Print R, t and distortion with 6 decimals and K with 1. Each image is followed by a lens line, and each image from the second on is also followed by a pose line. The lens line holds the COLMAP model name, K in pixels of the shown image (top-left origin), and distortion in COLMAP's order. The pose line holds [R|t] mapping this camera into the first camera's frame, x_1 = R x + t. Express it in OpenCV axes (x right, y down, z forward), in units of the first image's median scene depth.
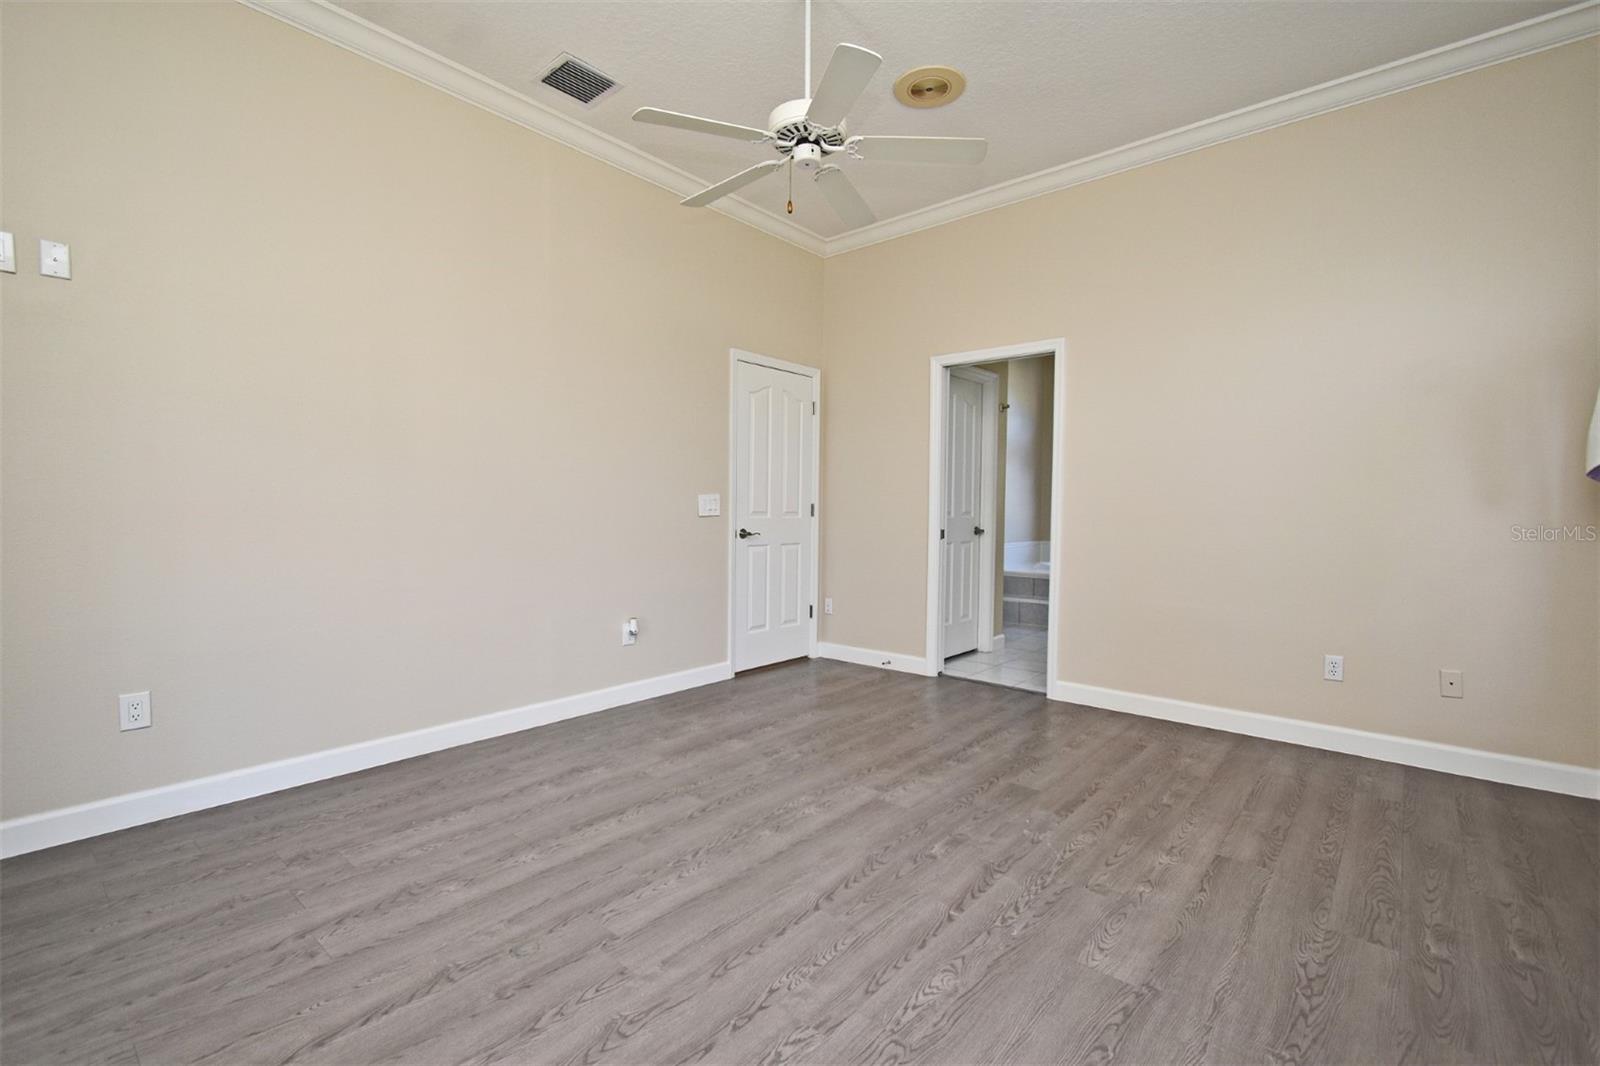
lens RADIAL K [[688.5, 0, 808.7], [0, 688.5, 534.0], [0, 0, 1]] dist [0.003921, 0.000189]
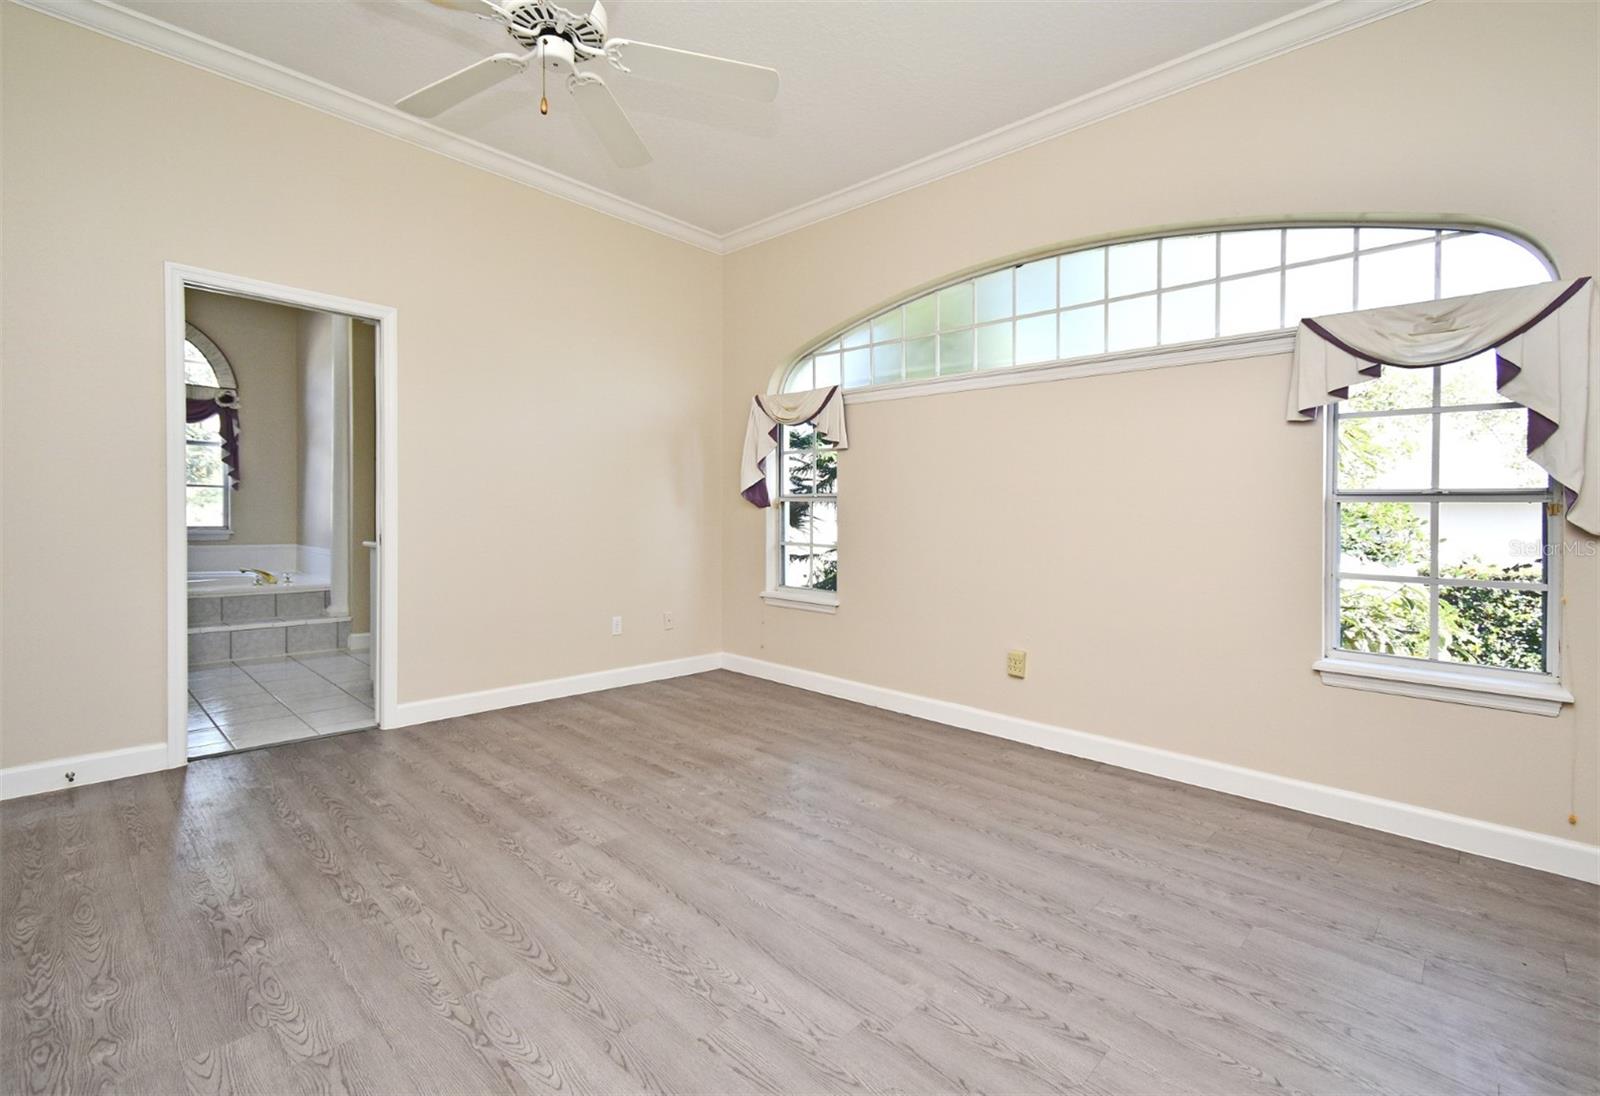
lens RADIAL K [[721.9, 0, 794.2], [0, 721.9, 523.7], [0, 0, 1]] dist [0.003338, -0.000105]
pose [[0.071295, -0.018248, 0.997288, -0.912087], [0.019723, 0.999663, 0.016881, -0.036063], [-0.997260, 0.018465, 0.071630, 0.793520]]
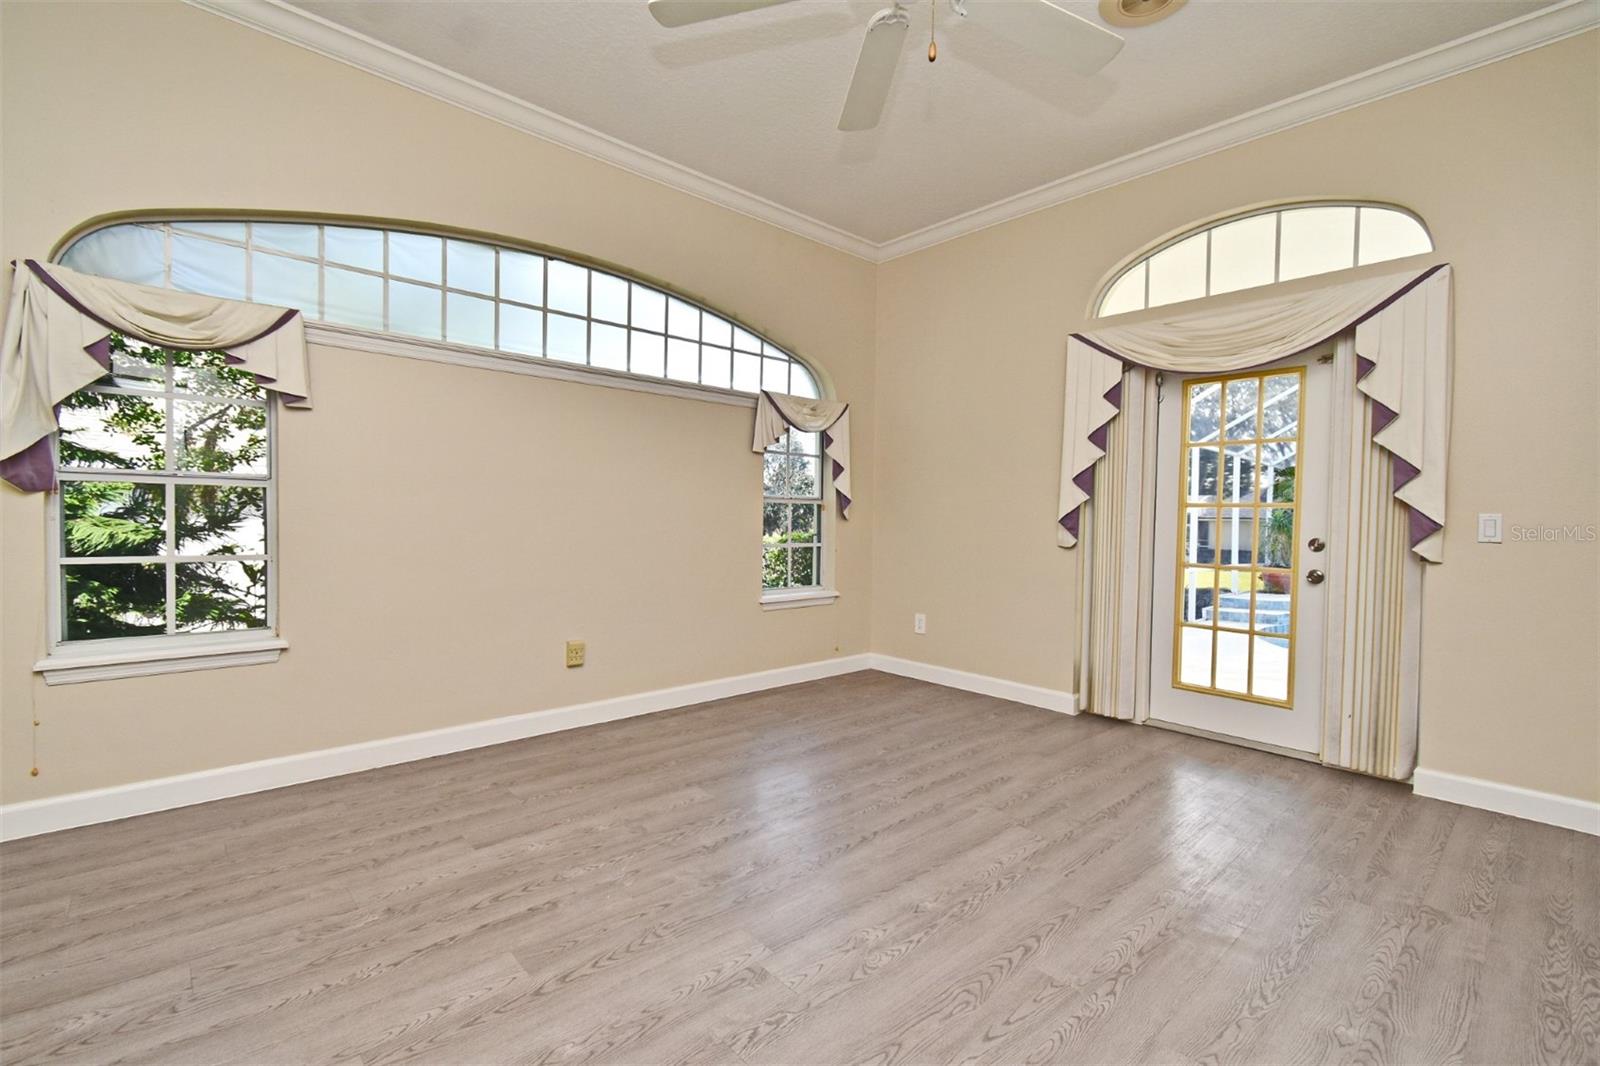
lens RADIAL K [[711.1, 0, 798.0], [0, 711.1, 525.5], [0, 0, 1]] dist [0.002855, -0.000661]
pose [[-0.990597, -0.026790, 0.134161, -0.006518], [-0.019655, 0.998335, 0.054227, -0.078937], [-0.135390, 0.051080, -0.989475, 1.942322]]
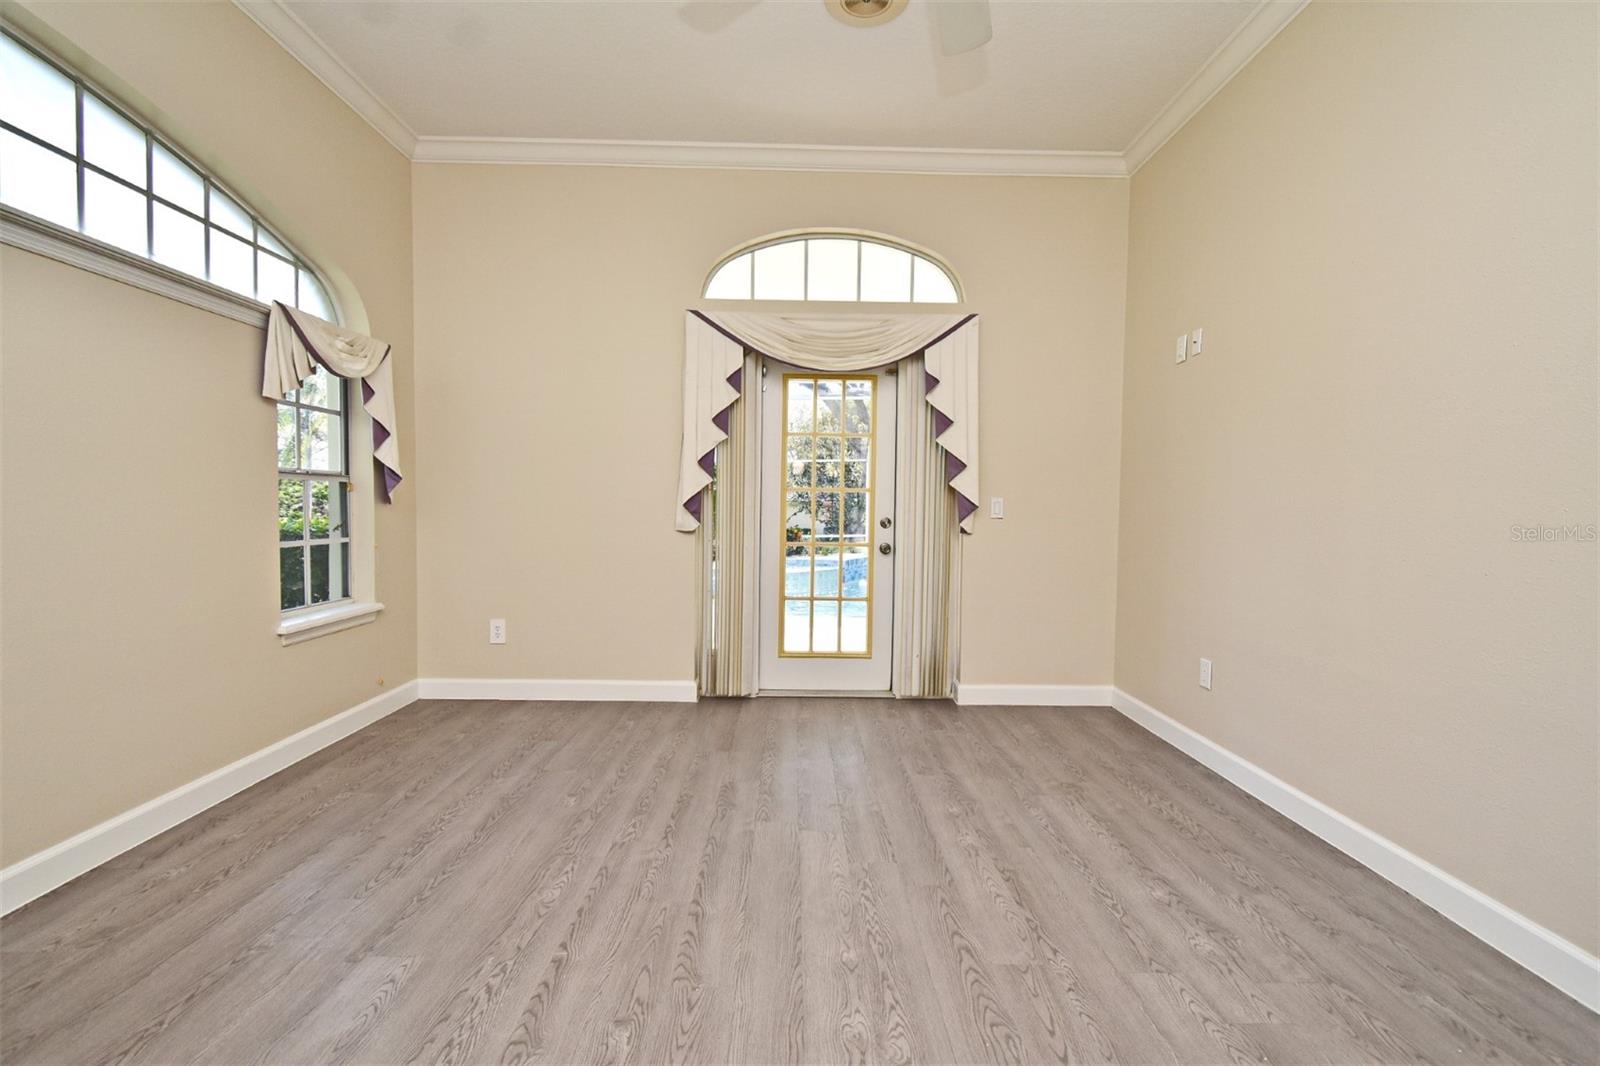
lens RADIAL K [[711.1, 0, 798.0], [0, 711.1, 525.5], [0, 0, 1]] dist [0.002855, -0.000661]
pose [[-0.757502, -0.000299, -0.652833, 0.488992], [-0.044661, 0.997681, 0.051364, -0.055561], [0.651304, 0.068065, -0.755758, 1.563232]]
